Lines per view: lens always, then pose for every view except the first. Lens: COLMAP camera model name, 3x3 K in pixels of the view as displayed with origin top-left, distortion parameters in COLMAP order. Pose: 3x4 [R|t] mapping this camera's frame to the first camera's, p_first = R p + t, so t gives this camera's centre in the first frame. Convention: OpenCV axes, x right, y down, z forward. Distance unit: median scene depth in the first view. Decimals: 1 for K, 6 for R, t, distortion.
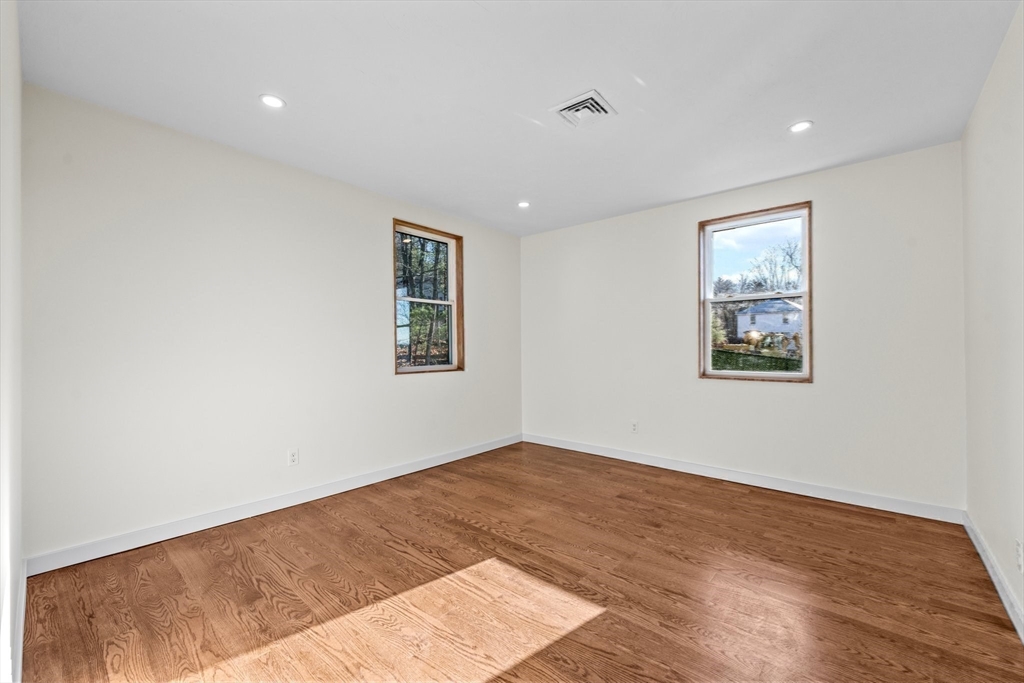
lens RADIAL K [[423.7, 0, 513.8], [0, 423.7, 344.8], [0, 0, 1]] dist [-0.000822, -0.000096]
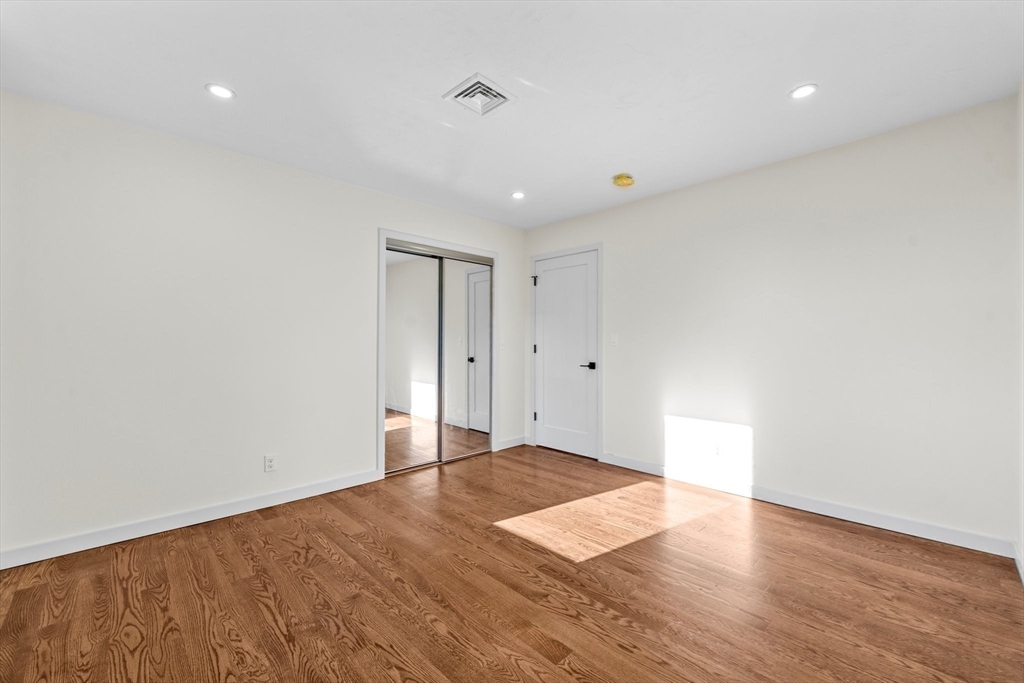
lens RADIAL K [[423.7, 0, 513.8], [0, 423.7, 344.8], [0, 0, 1]] dist [-0.000822, -0.000096]
pose [[-0.996283, 0.004791, 0.086002, 0.010735], [0.004629, 0.999987, -0.002083, 0.005834], [-0.086011, -0.001677, -0.996293, 1.938944]]
